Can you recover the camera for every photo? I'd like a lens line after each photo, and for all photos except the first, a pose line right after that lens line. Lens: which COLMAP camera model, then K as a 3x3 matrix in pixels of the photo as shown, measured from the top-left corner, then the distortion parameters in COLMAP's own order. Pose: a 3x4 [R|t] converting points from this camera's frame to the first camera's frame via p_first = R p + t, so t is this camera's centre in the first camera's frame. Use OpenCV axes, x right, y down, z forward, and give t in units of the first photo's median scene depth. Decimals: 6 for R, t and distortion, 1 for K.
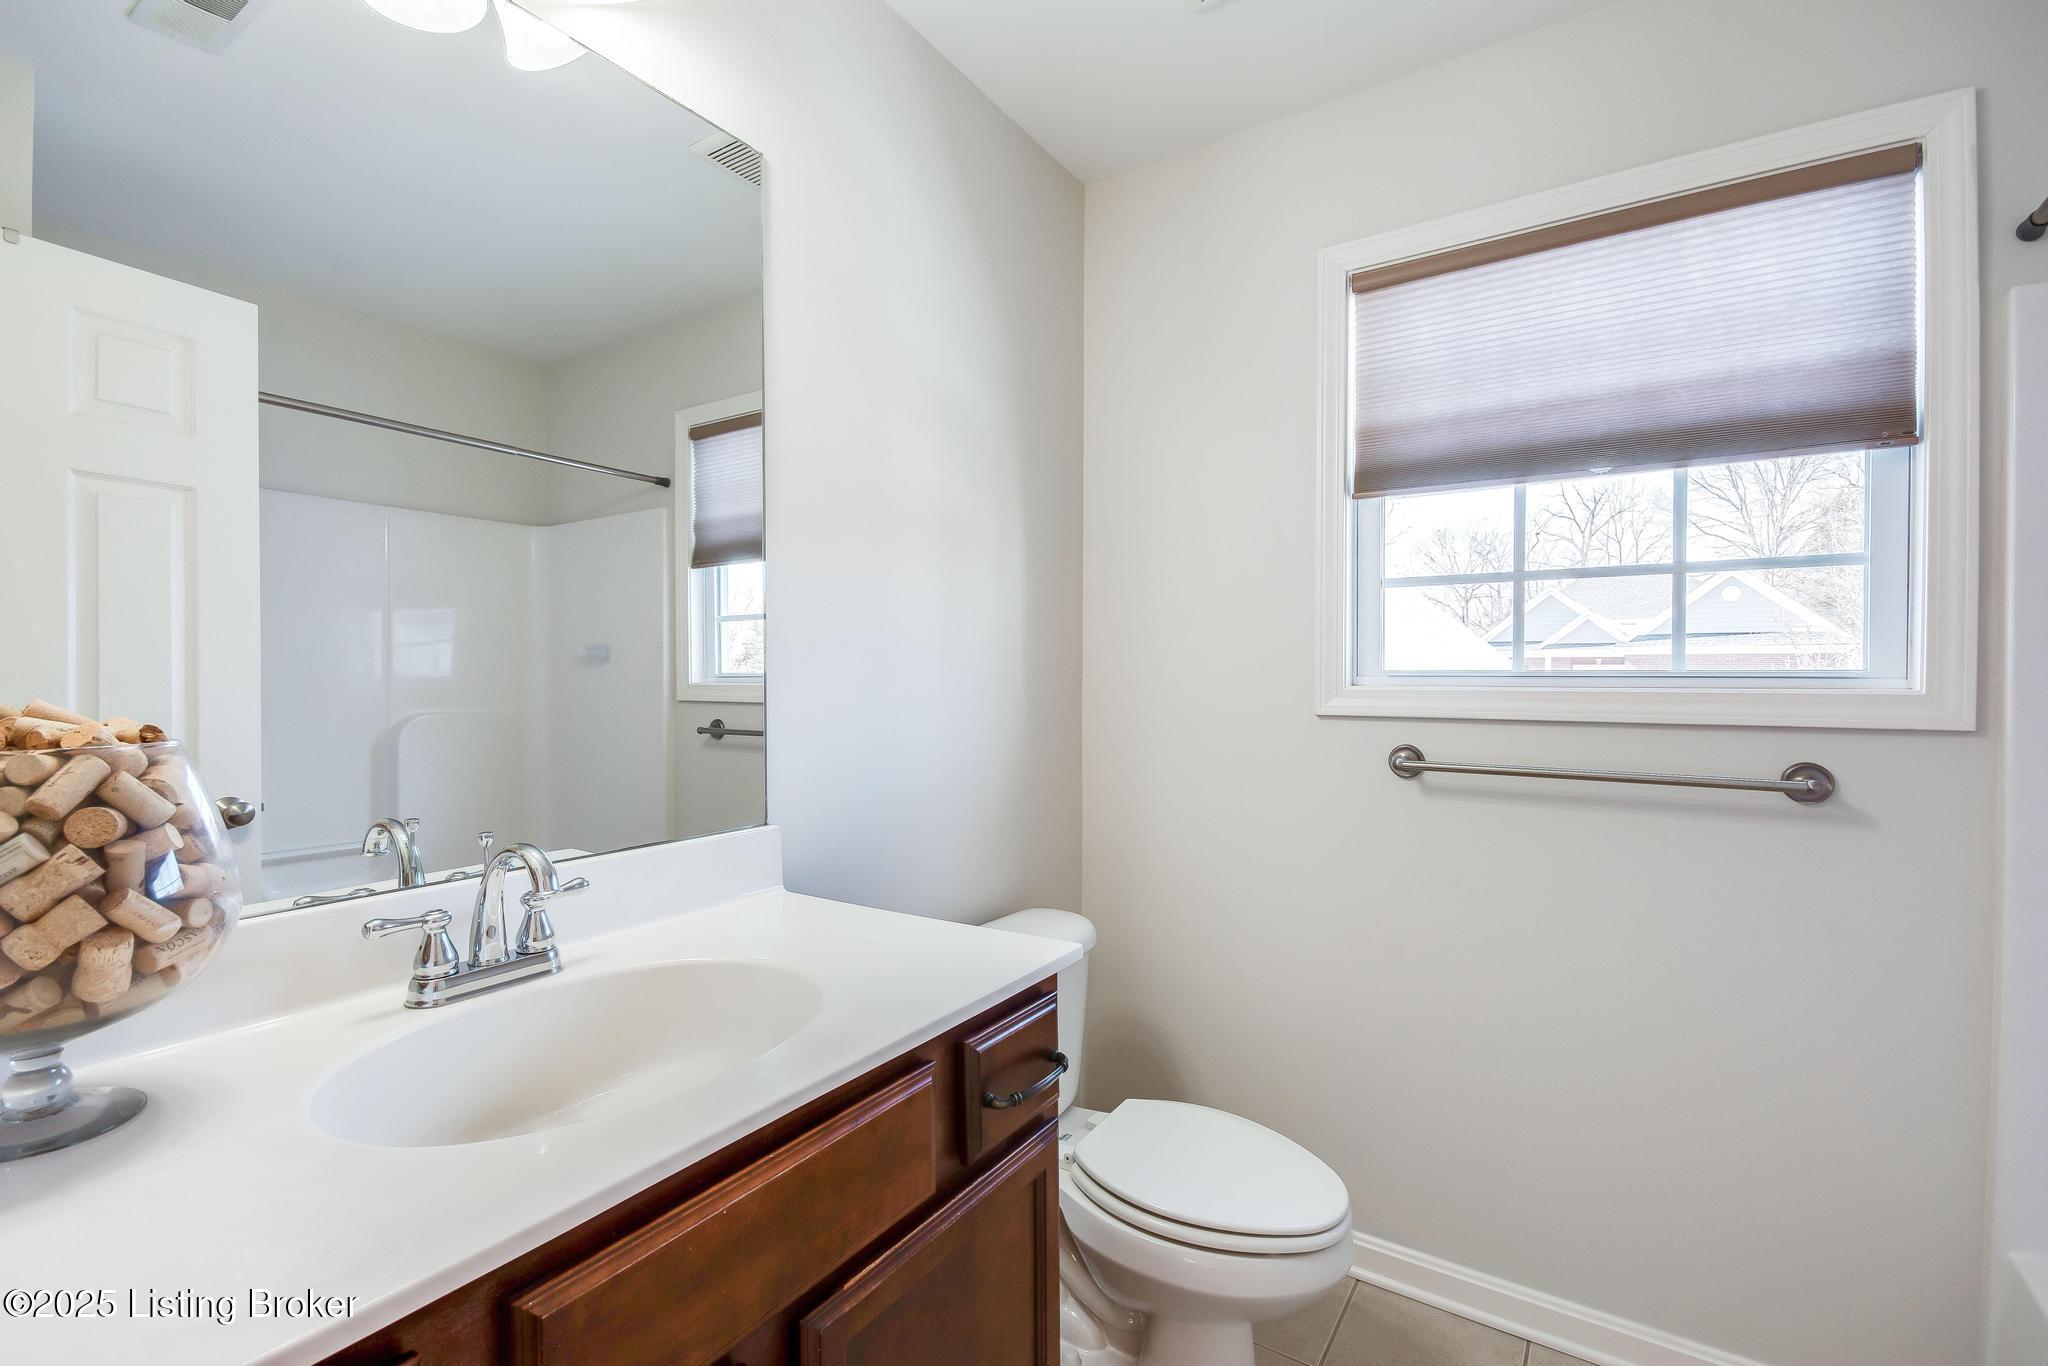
lens RADIAL K [[859.6, 0, 1024.0], [0, 859.6, 698.1], [0, 0, 1]] dist [0.029458, -0.016354]
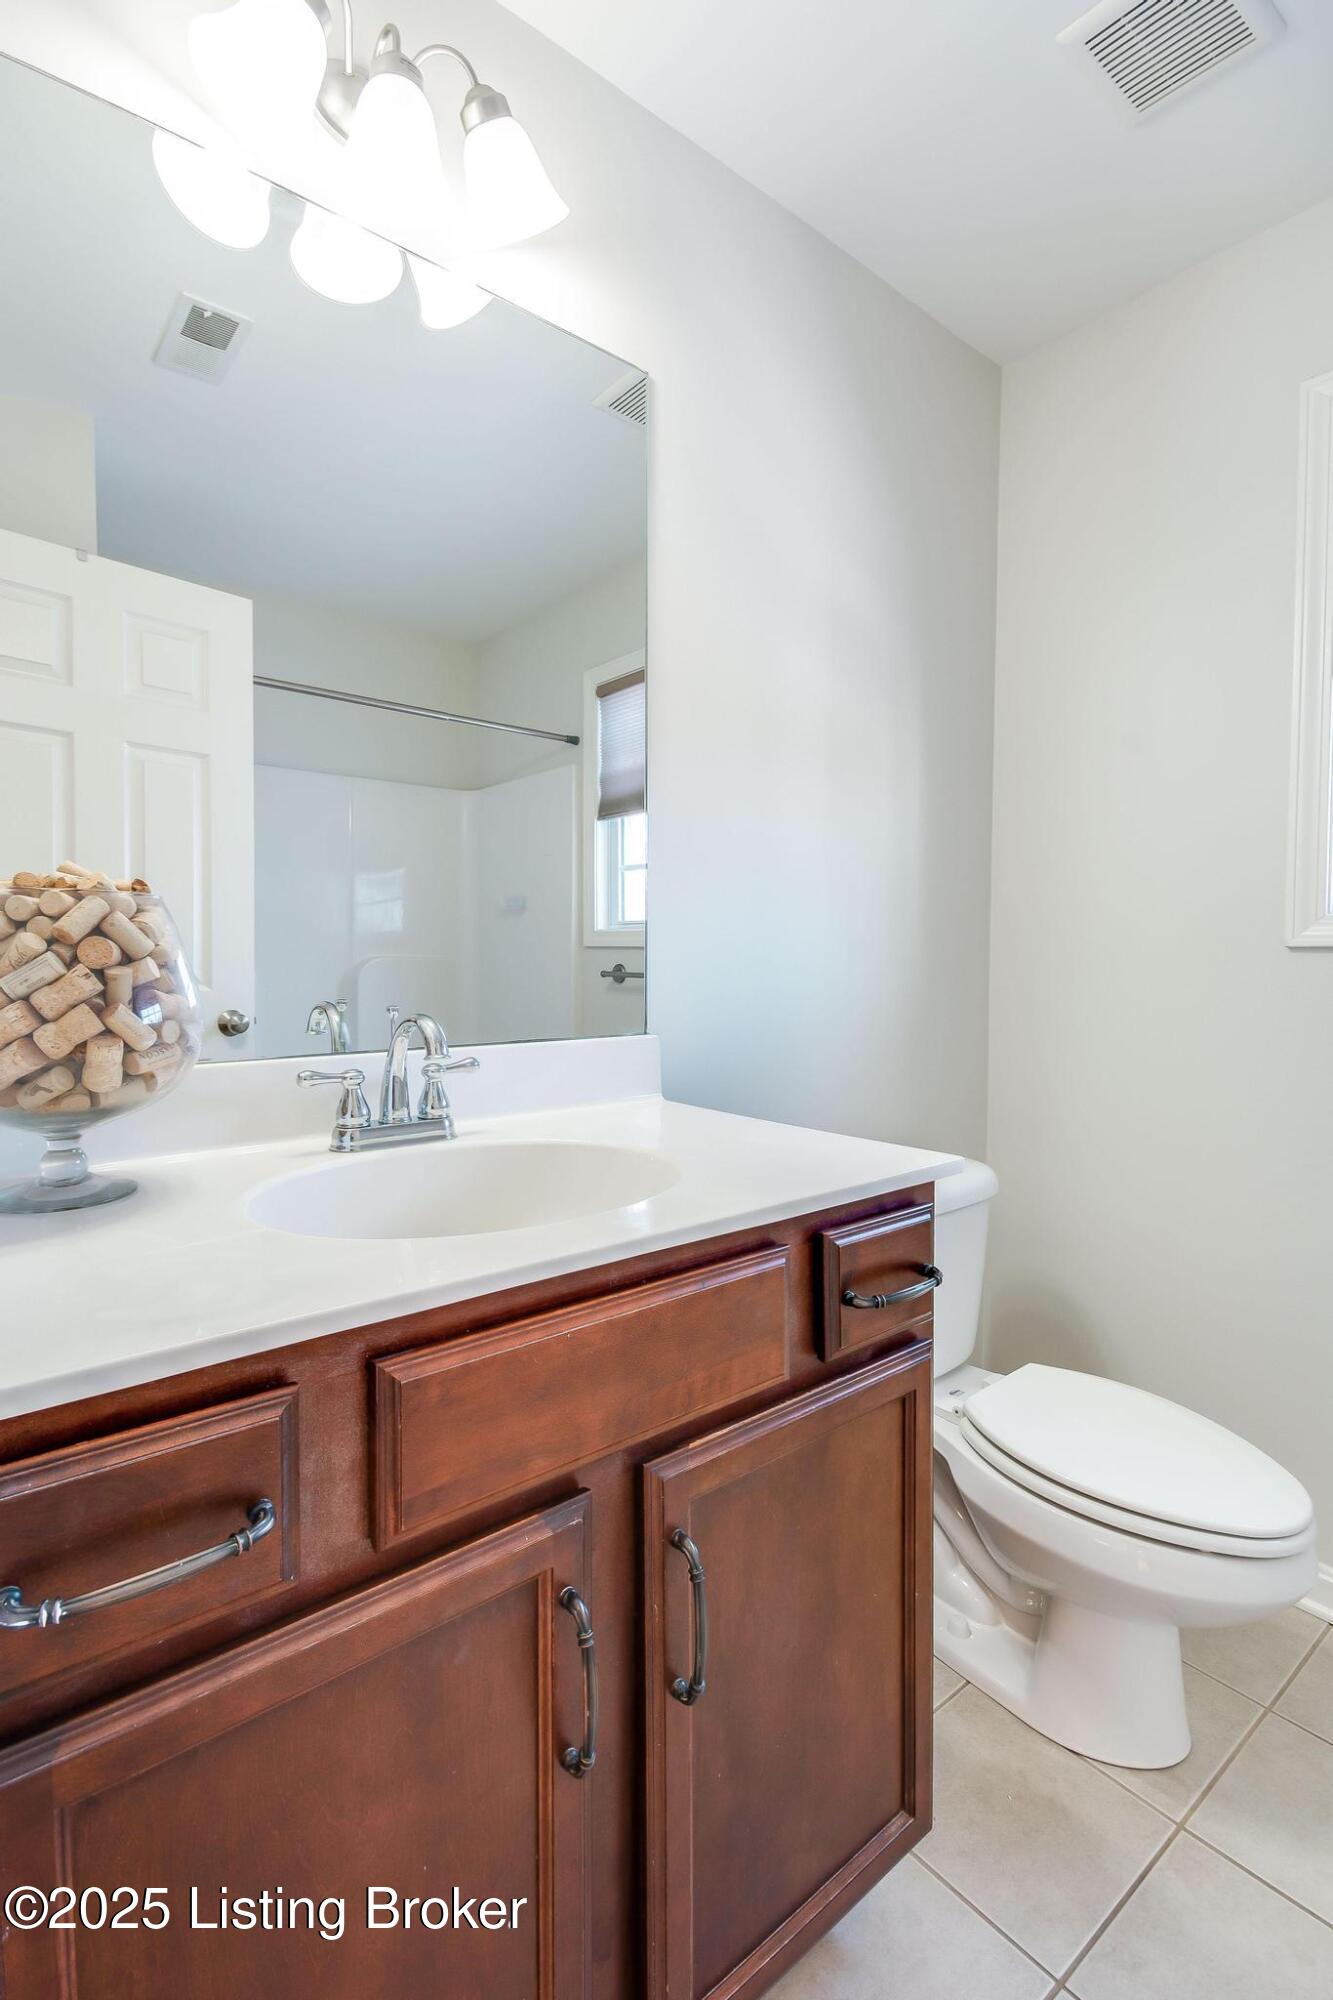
lens RADIAL K [[880.4, 0, 672.0], [0, 880.4, 995.0], [0, 0, 1]] dist [0.001003, 0.000079]
pose [[0.954896, 0.013009, -0.296656, 0.058165], [-0.008266, 0.999817, 0.017240, 0.125736], [0.296826, -0.014010, 0.954829, 0.031931]]
